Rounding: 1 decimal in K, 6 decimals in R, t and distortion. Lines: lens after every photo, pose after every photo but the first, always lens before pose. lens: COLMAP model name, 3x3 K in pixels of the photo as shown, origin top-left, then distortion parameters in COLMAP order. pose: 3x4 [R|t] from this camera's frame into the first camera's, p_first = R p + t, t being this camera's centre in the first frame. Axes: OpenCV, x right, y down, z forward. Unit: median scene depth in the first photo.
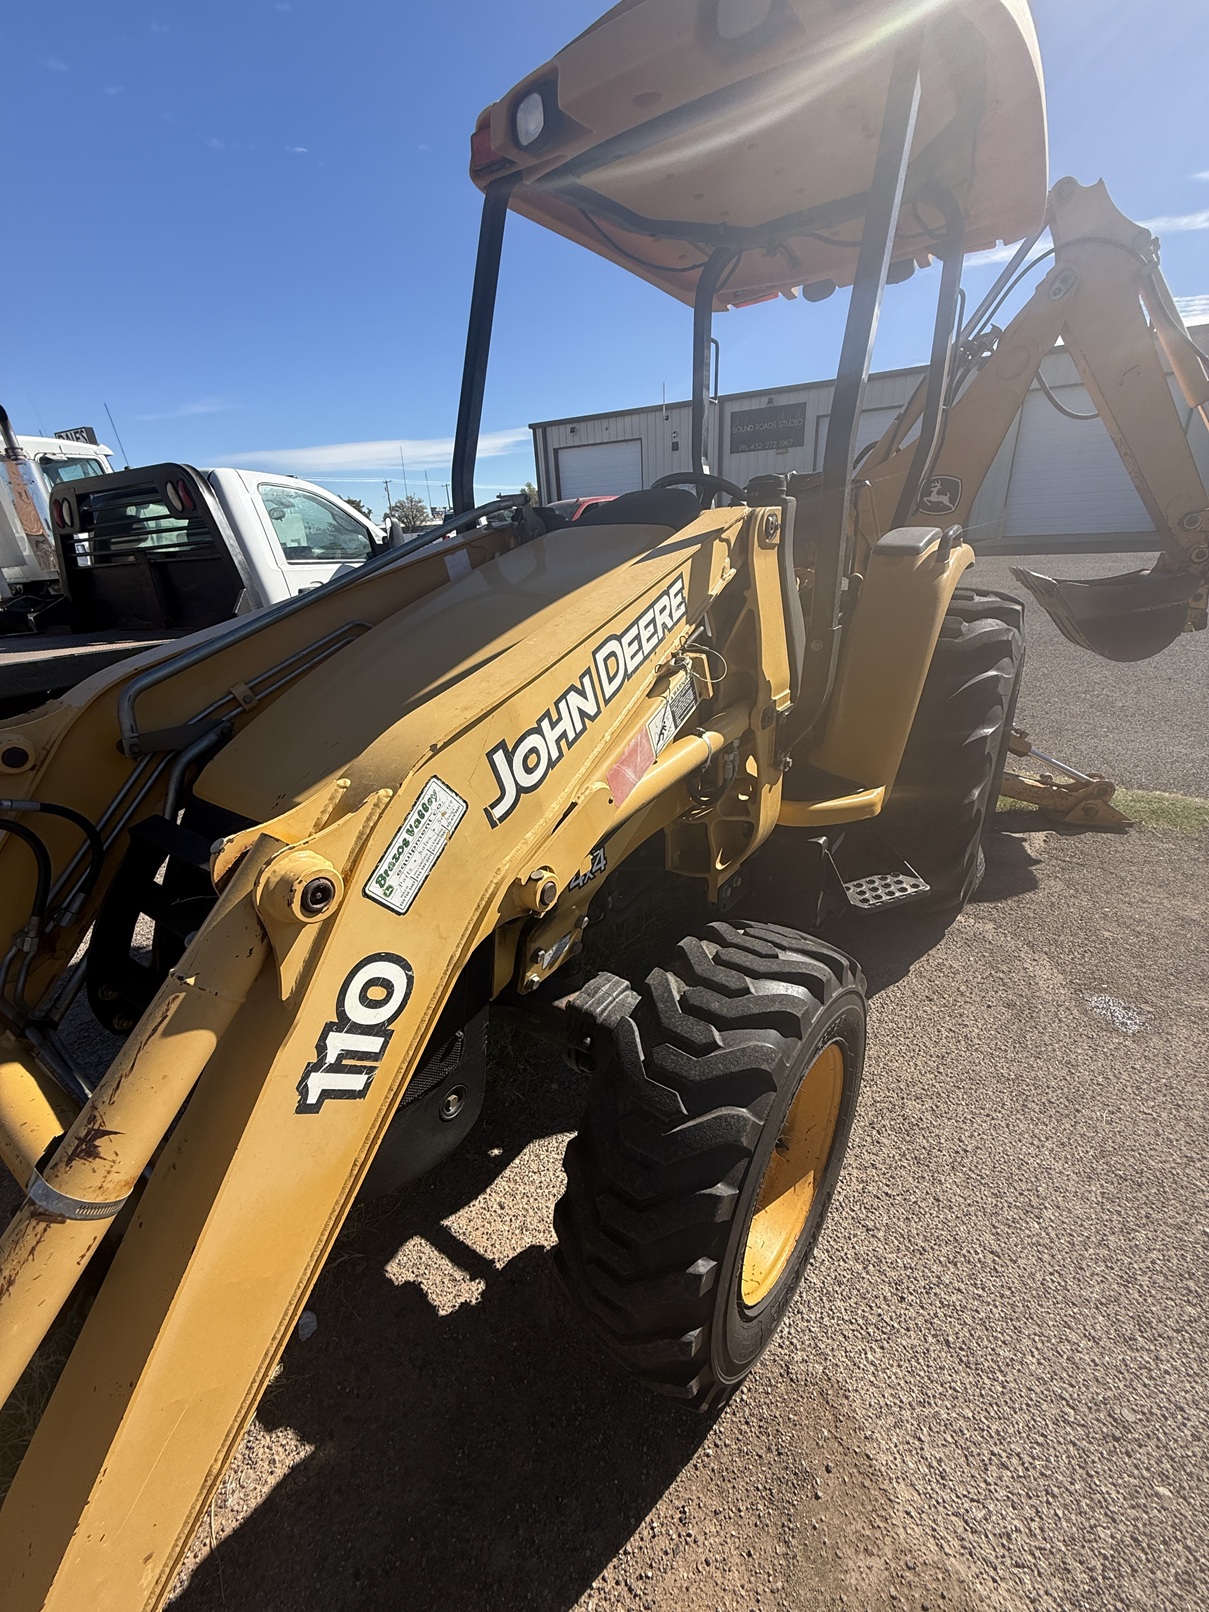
lens RADIAL K [[646.9, 0, 603.8], [0, 646.9, 809.6], [0, 0, 1]] dist [-0.000785, -0.000257]
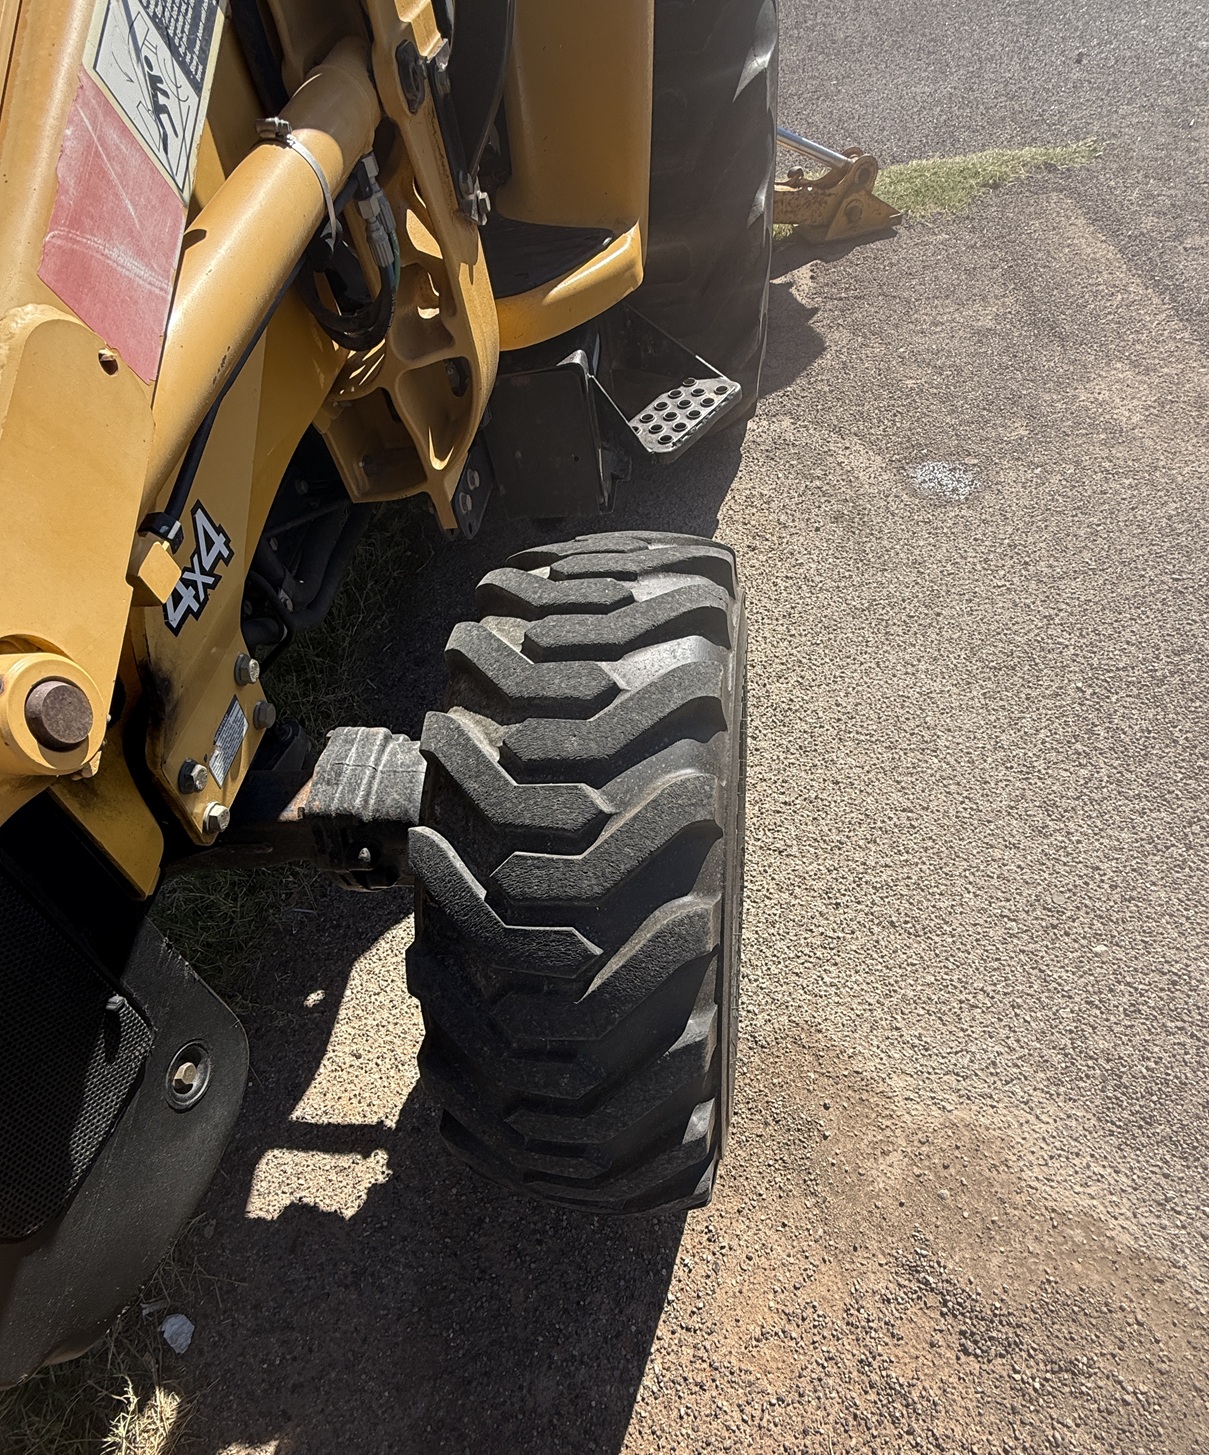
lens RADIAL K [[739.5, 0, 604.7], [0, 739.5, 803.5], [0, 0, 1]] dist [-0.000152, 0.000860]
pose [[0.865561, -0.451594, 0.216490, 0.039286], [0.284265, 0.798926, 0.530010, 0.032409], [-0.412309, -0.397216, 0.819891, 0.401892]]
